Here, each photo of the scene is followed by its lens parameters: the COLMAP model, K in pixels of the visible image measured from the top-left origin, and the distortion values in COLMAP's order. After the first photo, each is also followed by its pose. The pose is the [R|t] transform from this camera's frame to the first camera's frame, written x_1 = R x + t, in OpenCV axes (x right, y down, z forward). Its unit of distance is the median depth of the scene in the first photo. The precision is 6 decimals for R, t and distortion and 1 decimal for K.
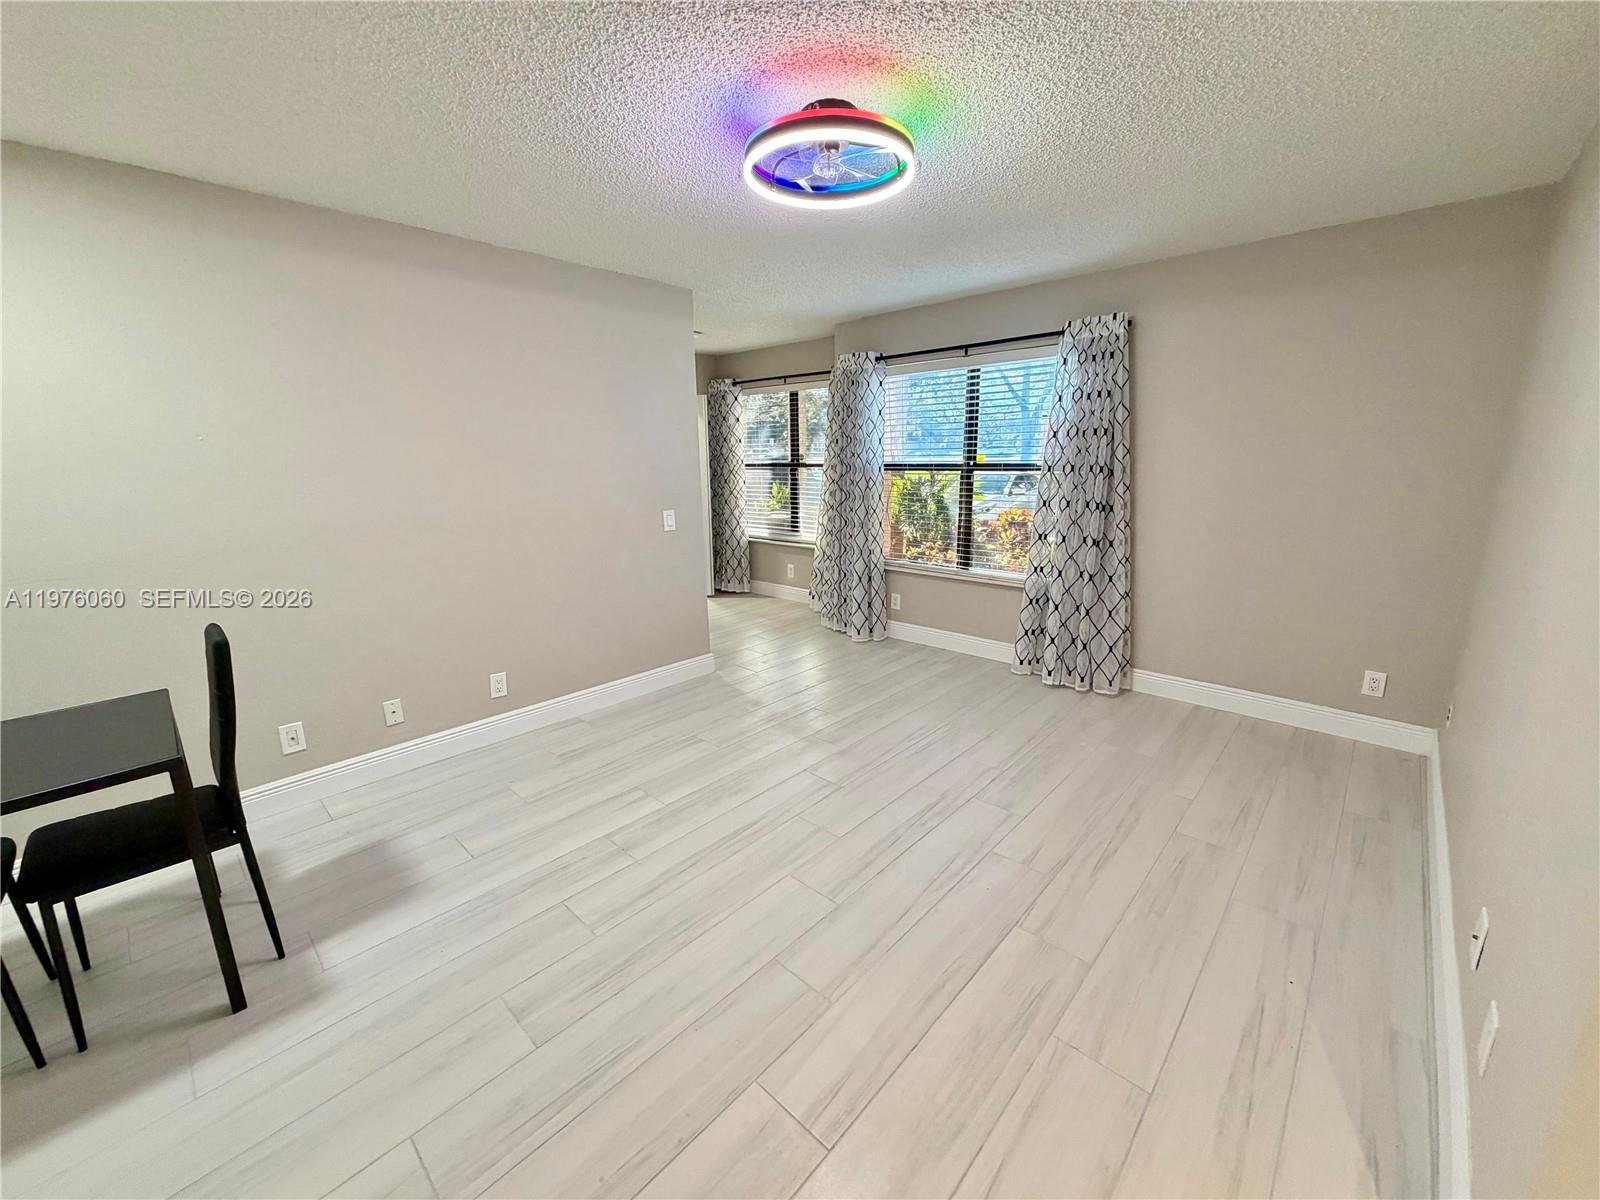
lens RADIAL K [[639.3, 0, 797.7], [0, 639.3, 596.1], [0, 0, 1]] dist [0.006244, 0.000174]
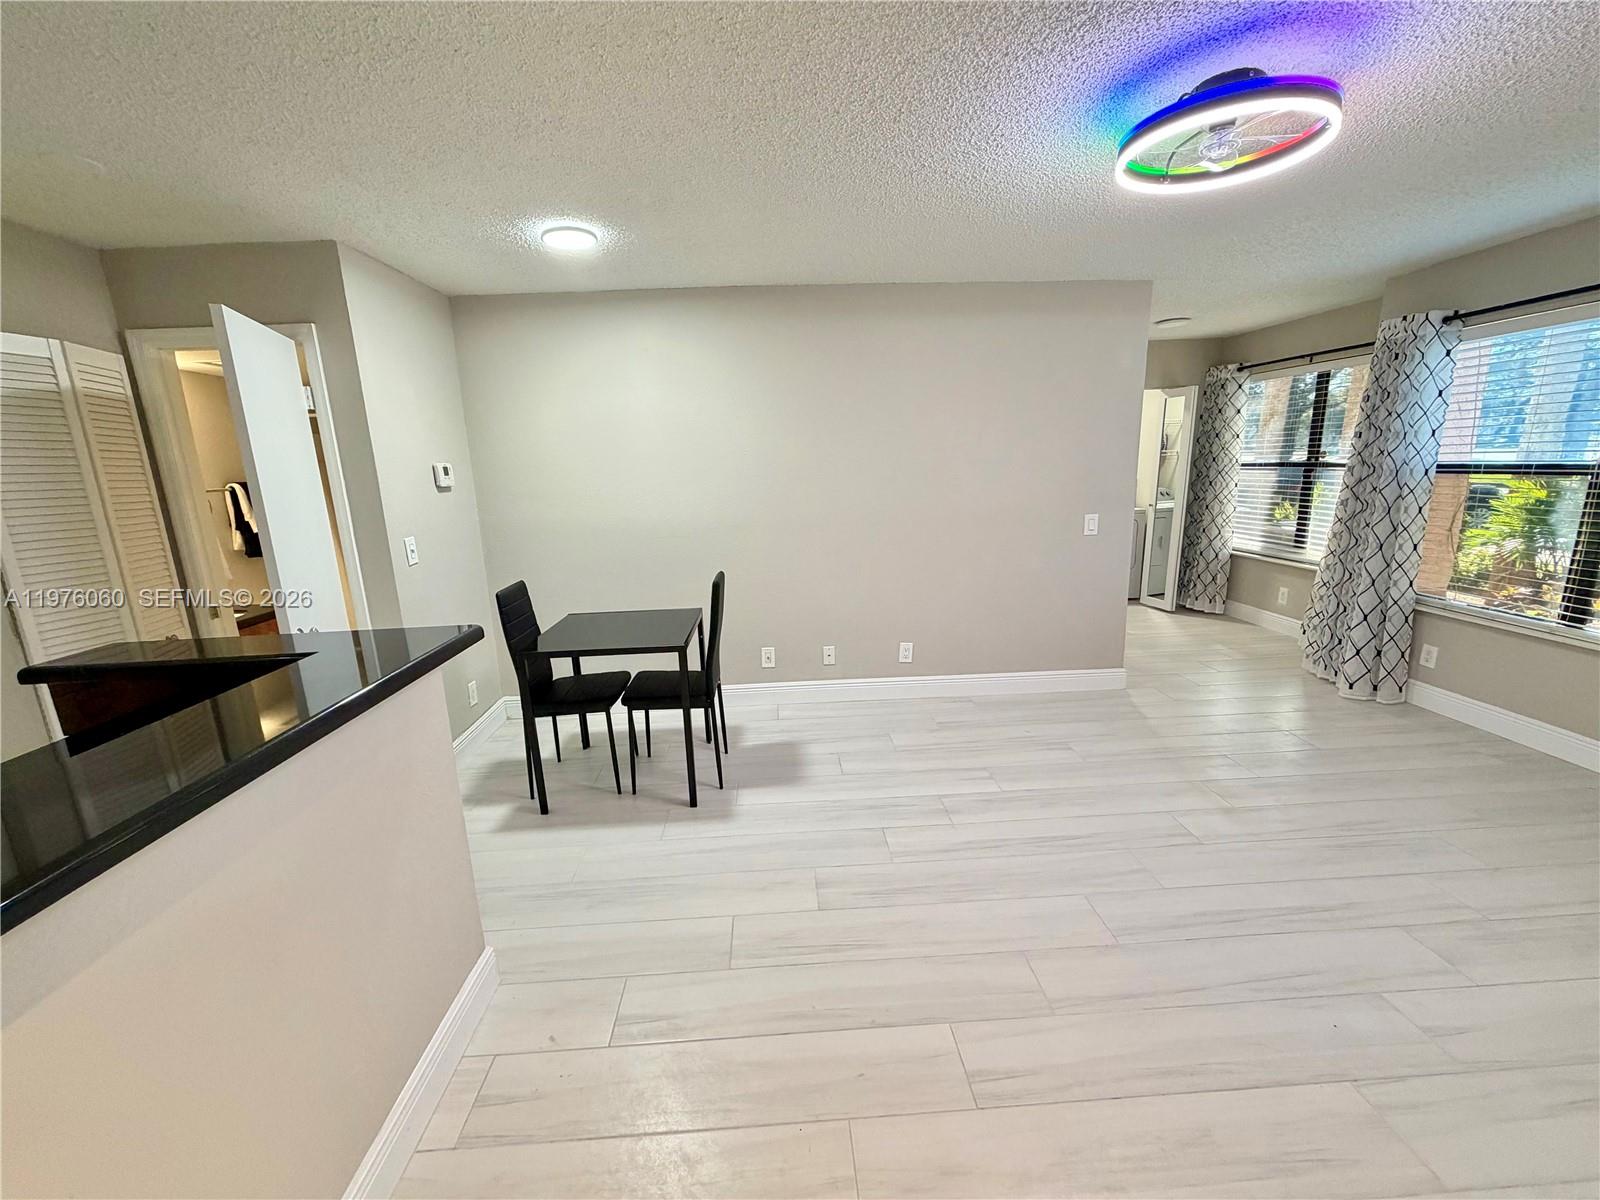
lens RADIAL K [[641.6, 0, 800.0], [0, 641.6, 600.0], [0, 0, 1]] dist [0.002380, 0.000033]
pose [[0.720996, 0.141438, -0.678351, 0.134934], [-0.133359, 0.988969, 0.064460, -0.006822], [0.679985, 0.043989, 0.731905, -0.013557]]
